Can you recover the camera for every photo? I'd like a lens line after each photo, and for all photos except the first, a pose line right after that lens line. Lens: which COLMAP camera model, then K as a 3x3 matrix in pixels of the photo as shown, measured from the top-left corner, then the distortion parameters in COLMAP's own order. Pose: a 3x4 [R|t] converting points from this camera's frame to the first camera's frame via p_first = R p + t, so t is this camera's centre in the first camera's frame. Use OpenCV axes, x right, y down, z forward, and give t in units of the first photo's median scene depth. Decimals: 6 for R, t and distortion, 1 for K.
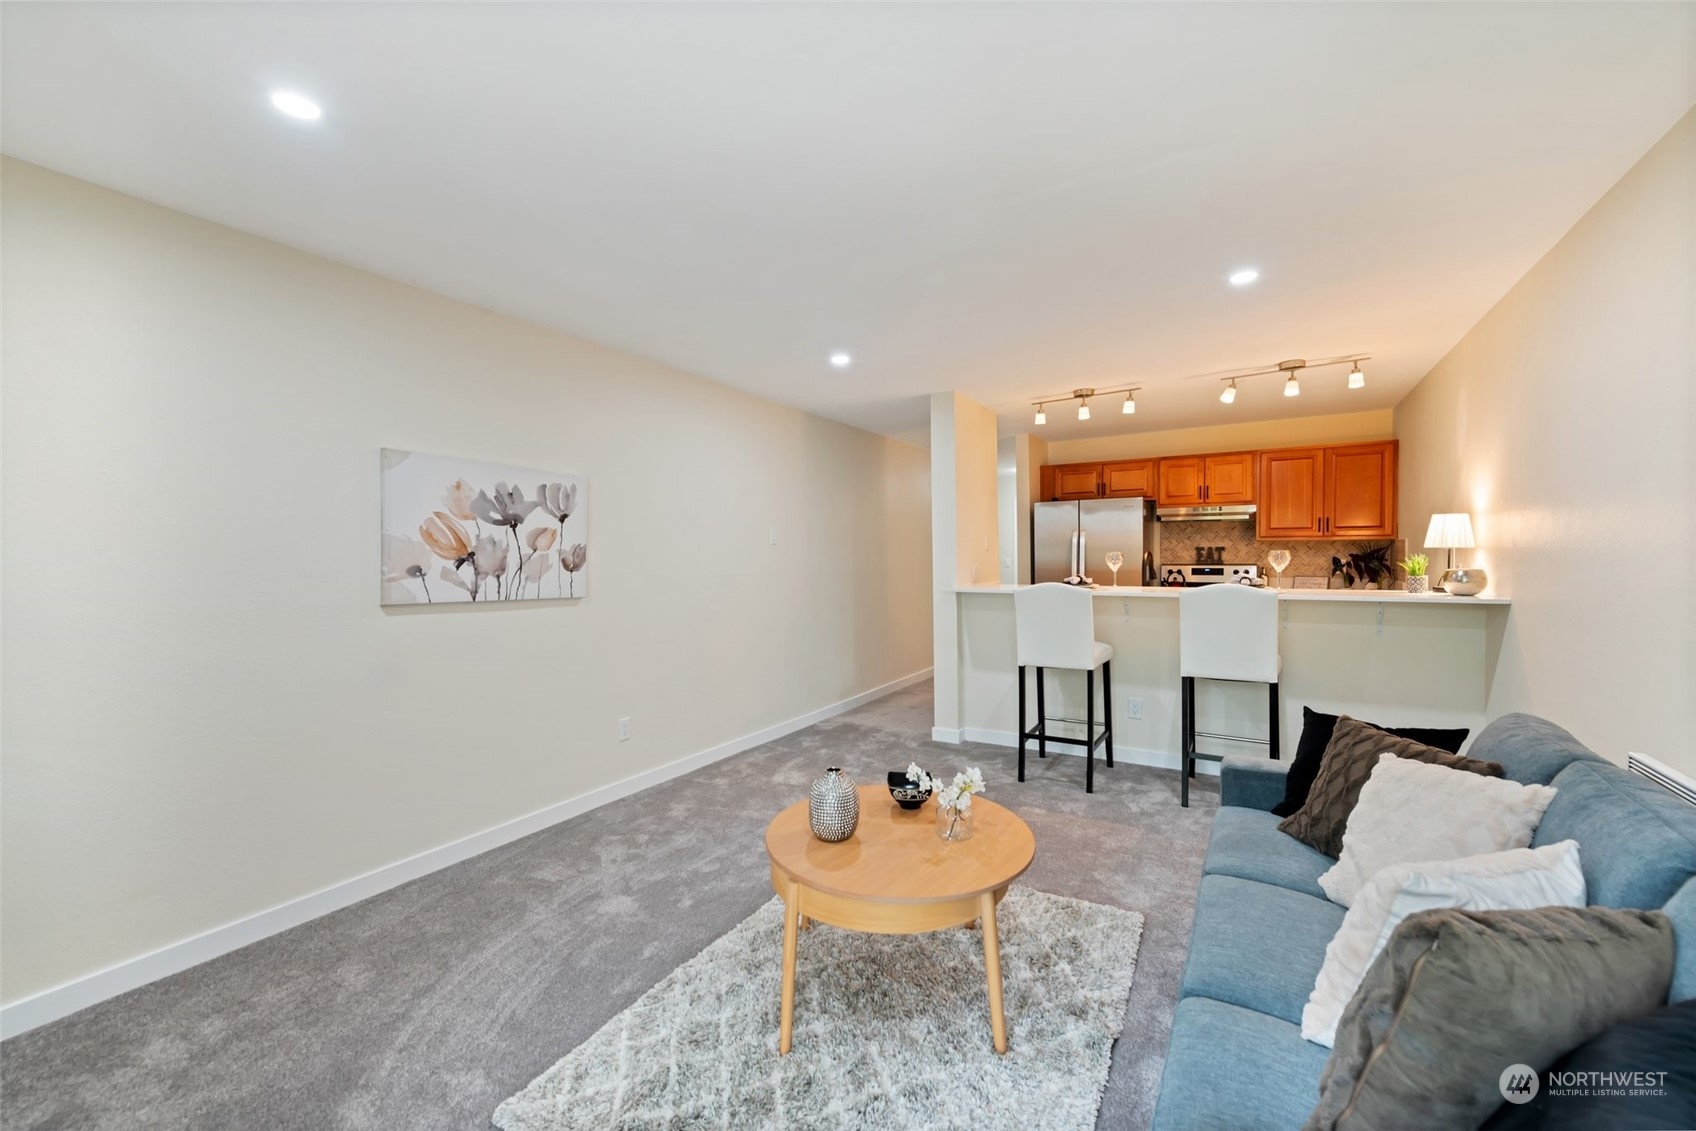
lens RADIAL K [[677.6, 0, 842.8], [0, 677.6, 564.3], [0, 0, 1]] dist [0.015285, 0.000044]
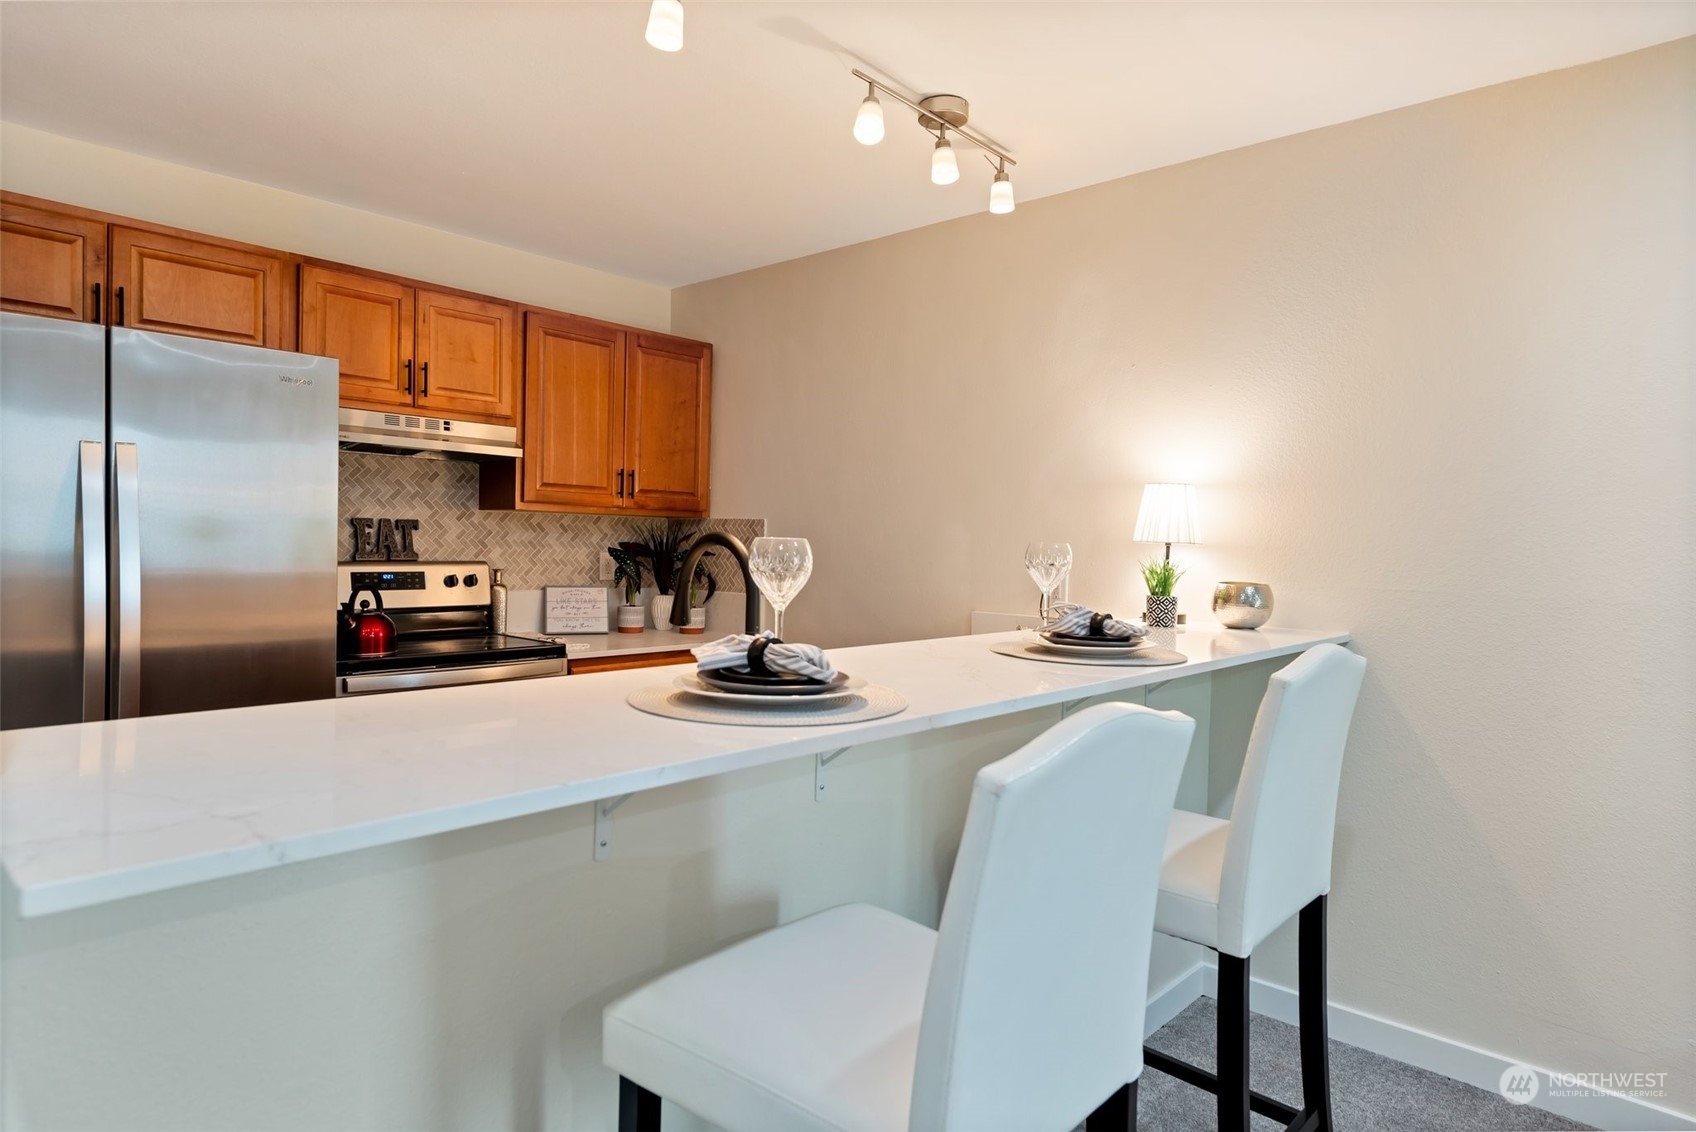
lens RADIAL K [[977.2, 0, 848.8], [0, 977.2, 569.0], [0, 0, 1]] dist [-0.000974, -0.001698]
pose [[0.180154, -0.017017, 0.983491, 0.023740], [-0.008713, 0.999784, 0.018895, -0.009360], [-0.983600, -0.011973, 0.179967, 0.643977]]
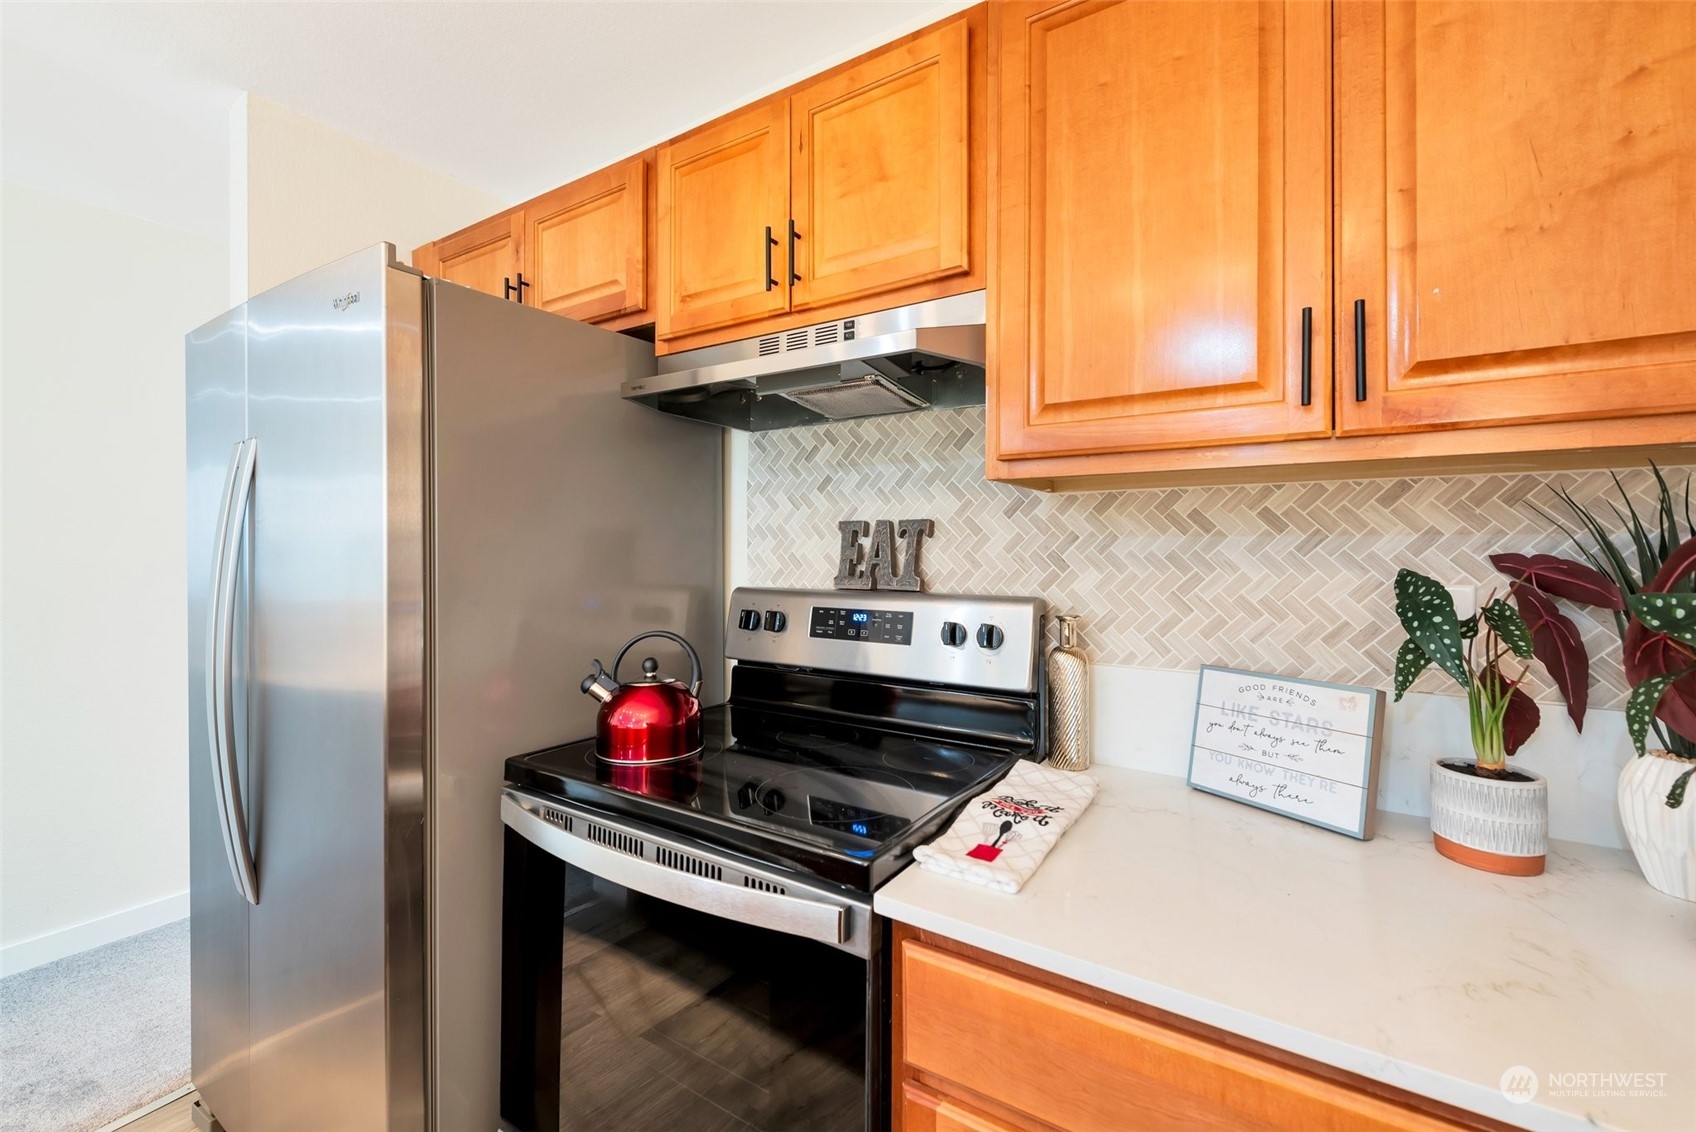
lens RADIAL K [[711.3, 0, 860.6], [0, 711.3, 541.6], [0, 0, 1]] dist [0.004366, -0.000962]
pose [[0.999907, 0.008278, -0.010865, 0.547571], [-0.008573, 0.999588, -0.027378, -0.011246], [0.010634, 0.027468, 0.999566, 0.767821]]
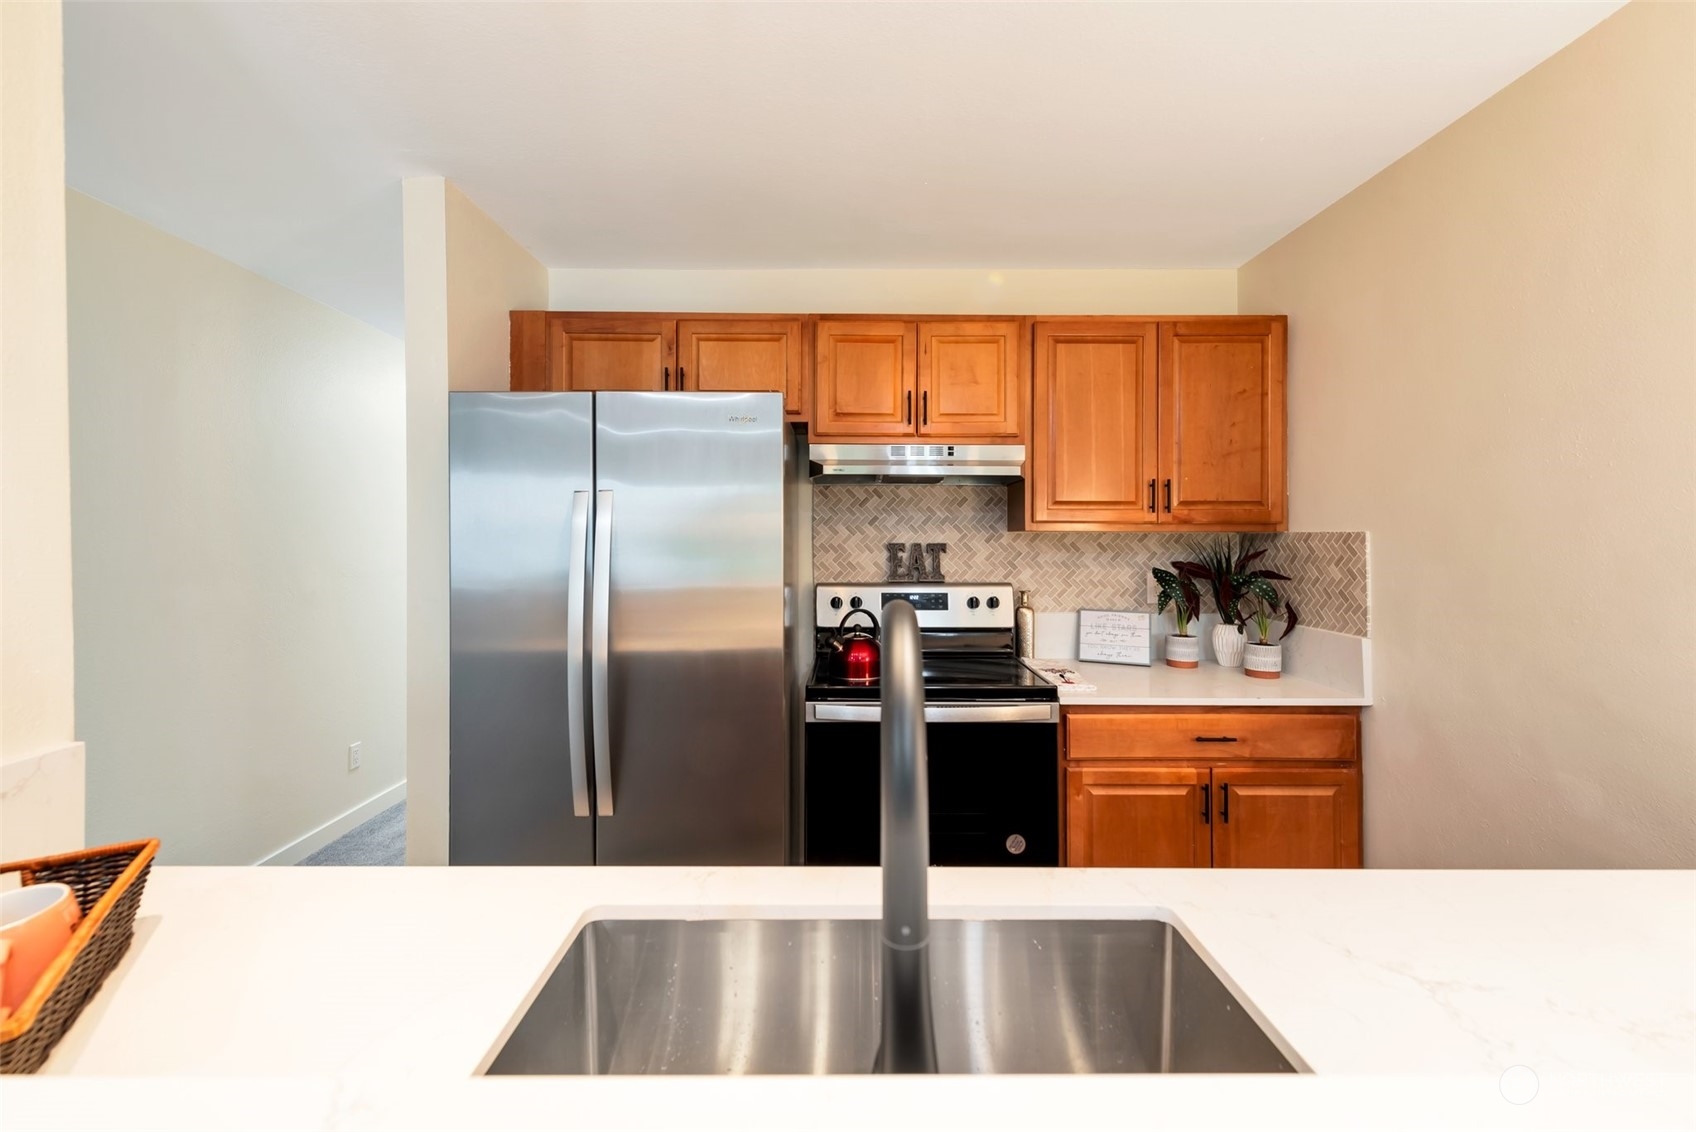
lens RADIAL K [[677.6, 0, 853.3], [0, 677.6, 531.2], [0, 0, 1]] dist [0.015285, 0.000044]
pose [[0.845890, 0.013745, 0.533180, 0.281506], [0.001378, 0.999608, -0.027955, -0.021611], [-0.533356, 0.024382, 0.845540, 0.672098]]
